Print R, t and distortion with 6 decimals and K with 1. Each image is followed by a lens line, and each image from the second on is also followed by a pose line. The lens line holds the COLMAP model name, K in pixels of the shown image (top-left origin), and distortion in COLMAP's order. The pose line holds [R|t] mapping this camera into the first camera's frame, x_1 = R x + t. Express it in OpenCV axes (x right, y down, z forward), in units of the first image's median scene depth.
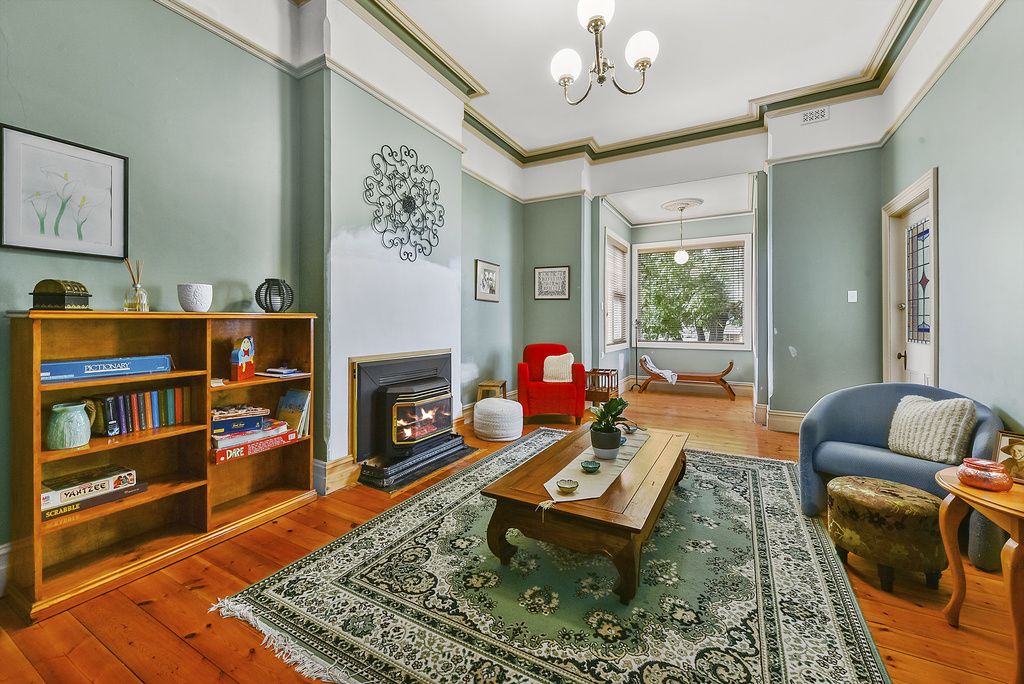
lens RADIAL K [[408.9, 0, 489.0], [0, 408.9, 320.6], [0, 0, 1]] dist [0.011350, -0.001349]
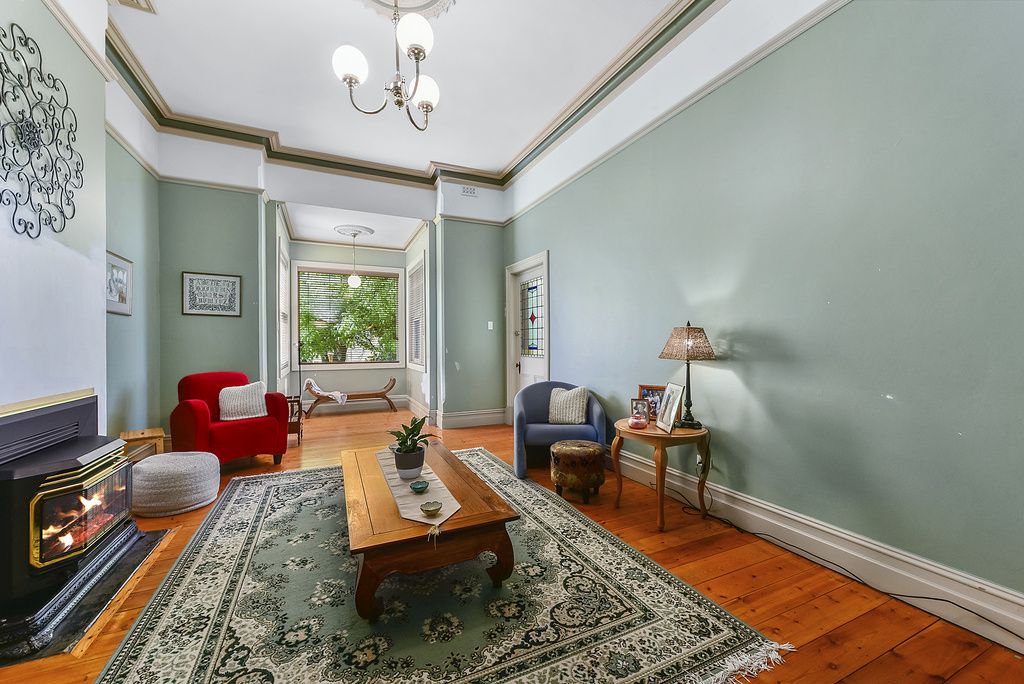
lens RADIAL K [[408.9, 0, 508.5], [0, 408.9, 342.9], [0, 0, 1]] dist [0.011350, -0.001349]
pose [[0.580466, -0.002653, 0.814280, -0.312757], [0.000419, 0.999996, 0.002959, -0.003220], [-0.814284, -0.001377, 0.580465, 0.158816]]
